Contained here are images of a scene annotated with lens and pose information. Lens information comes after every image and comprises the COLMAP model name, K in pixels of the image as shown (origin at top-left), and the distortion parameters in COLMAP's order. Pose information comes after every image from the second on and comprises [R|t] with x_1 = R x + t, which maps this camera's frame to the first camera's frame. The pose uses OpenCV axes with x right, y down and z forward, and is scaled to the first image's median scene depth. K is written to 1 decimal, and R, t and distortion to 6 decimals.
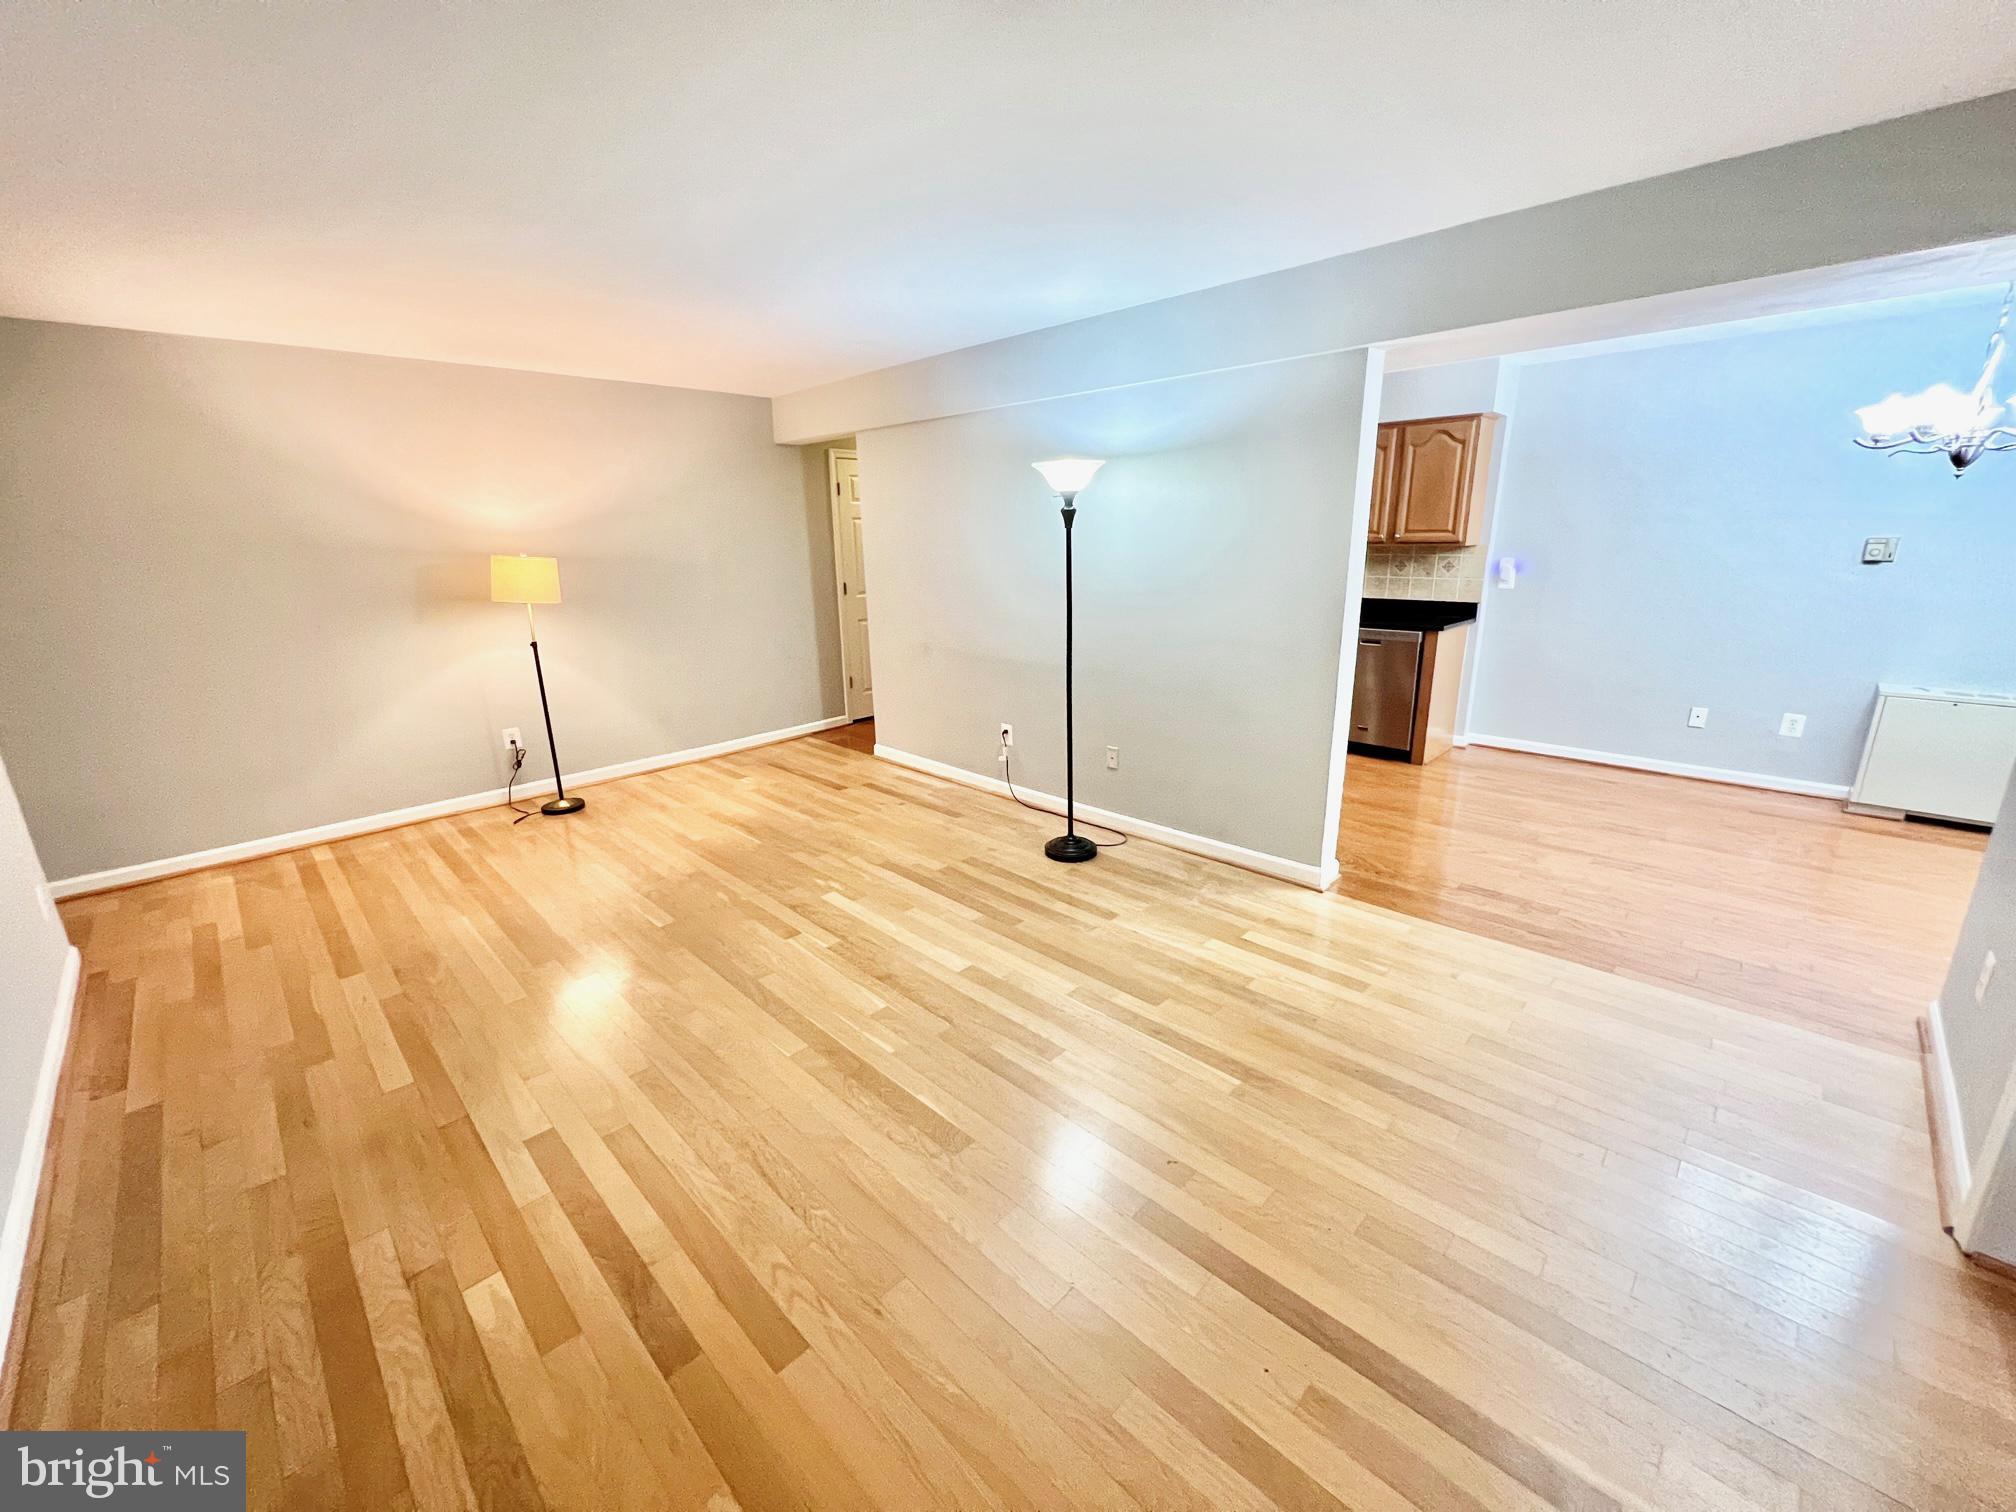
lens RADIAL K [[807.4, 0, 1003.5], [0, 807.4, 749.0], [0, 0, 1]] dist [0.000679, 0.000148]
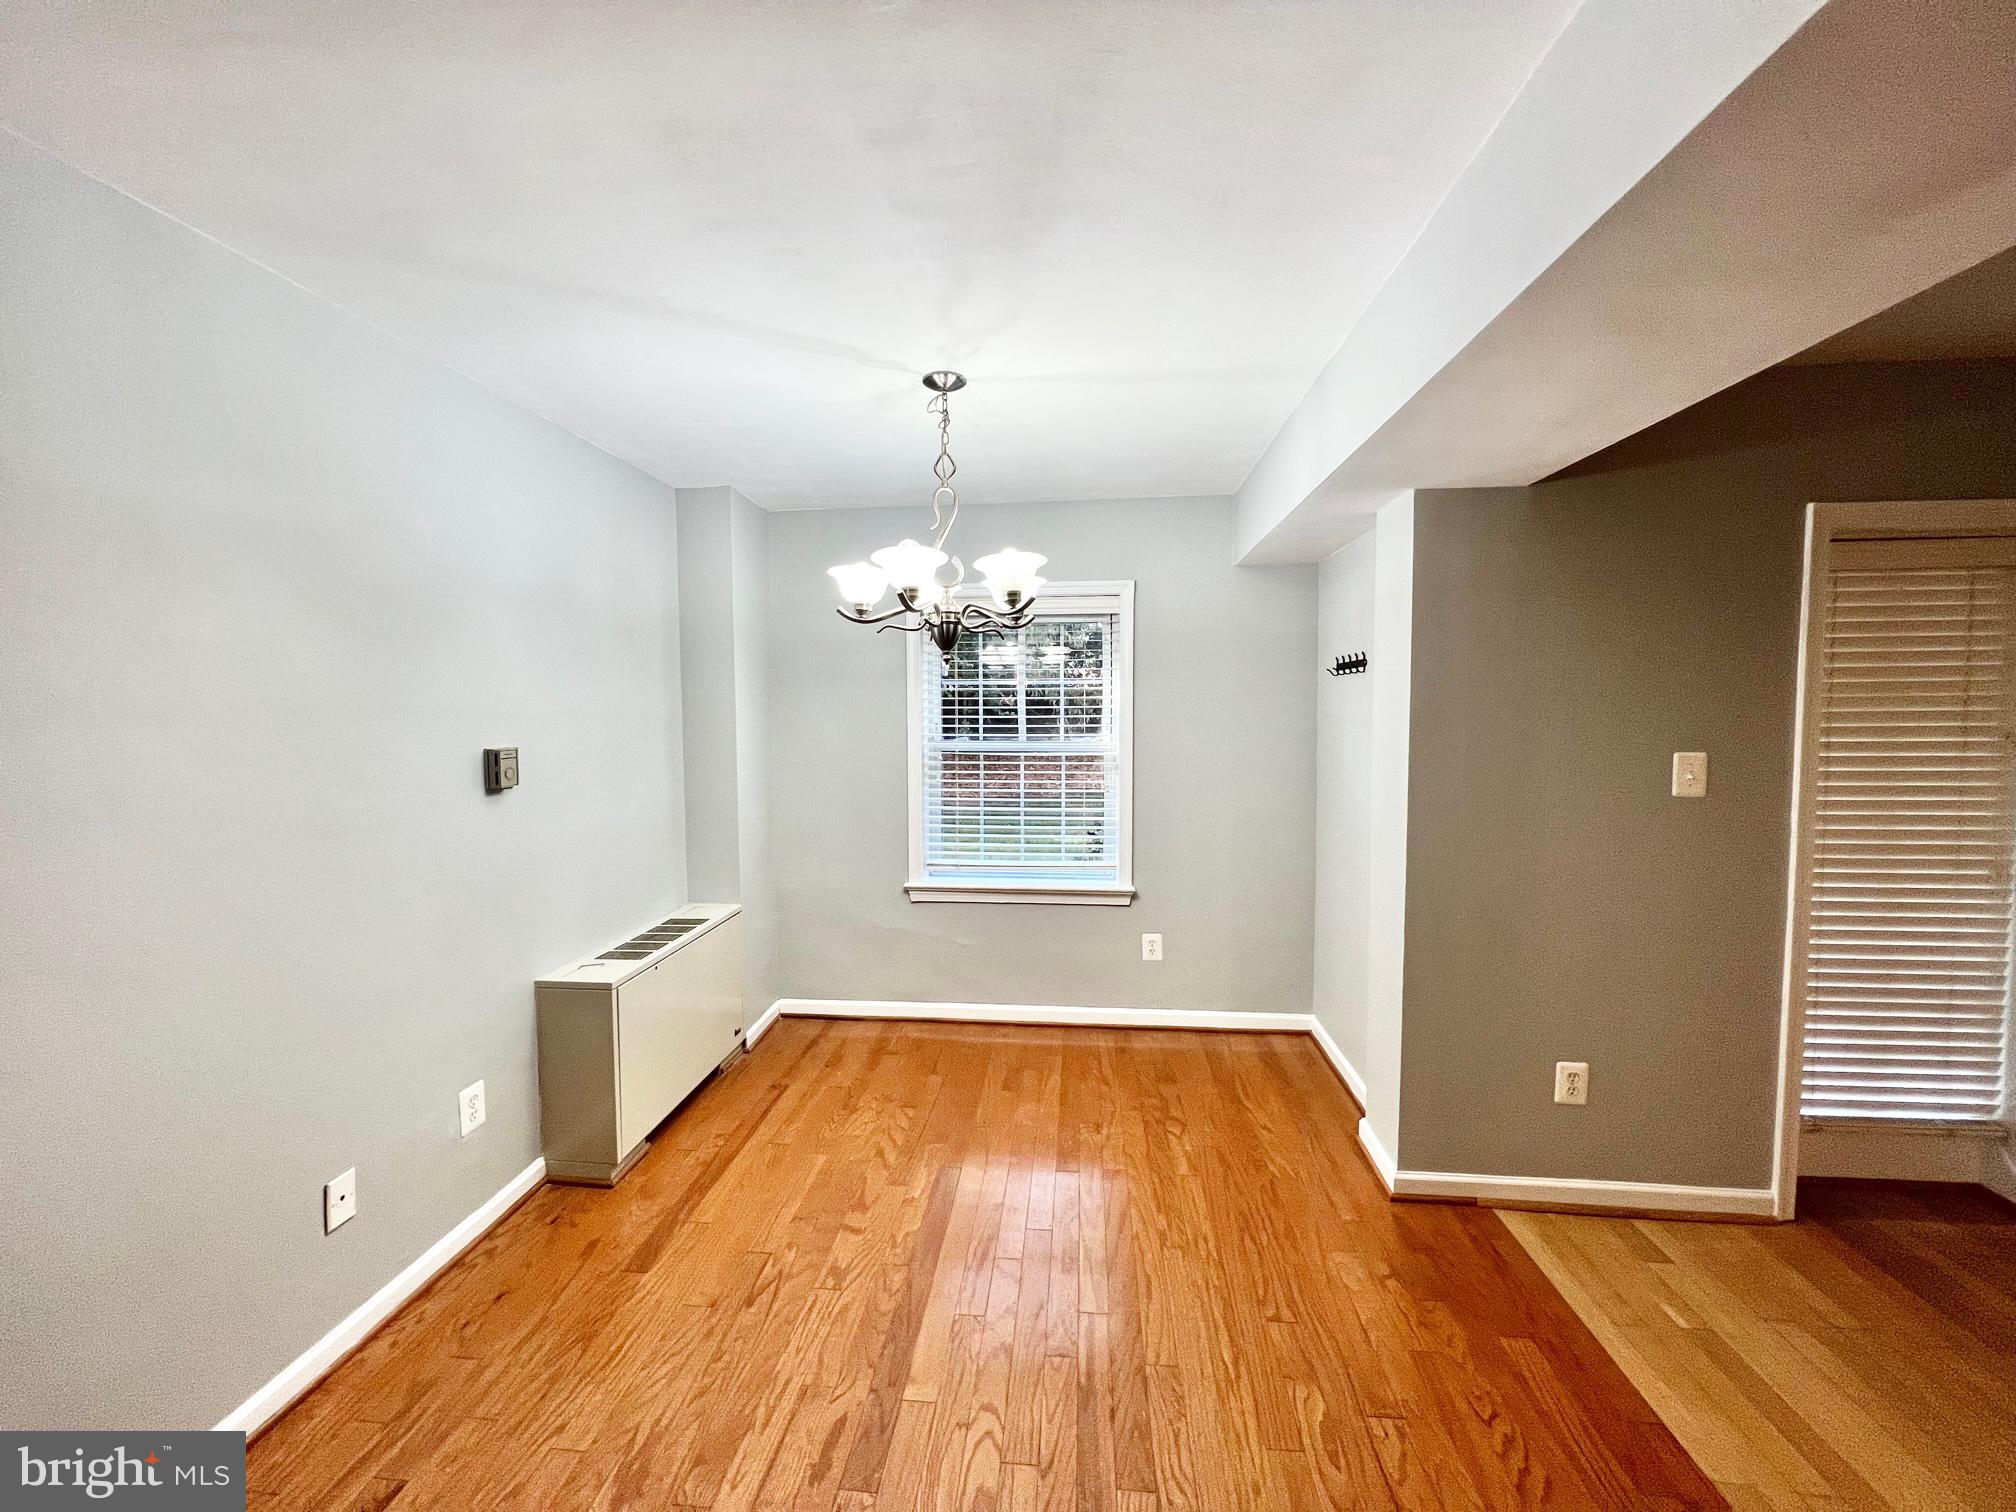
lens RADIAL K [[807.4, 0, 1003.5], [0, 807.4, 749.0], [0, 0, 1]] dist [0.000679, 0.000148]
pose [[-0.621112, -0.025416, 0.783310, 0.486878], [0.217782, 0.954513, 0.203657, -0.381237], [-0.752855, 0.297085, -0.587324, 1.324529]]
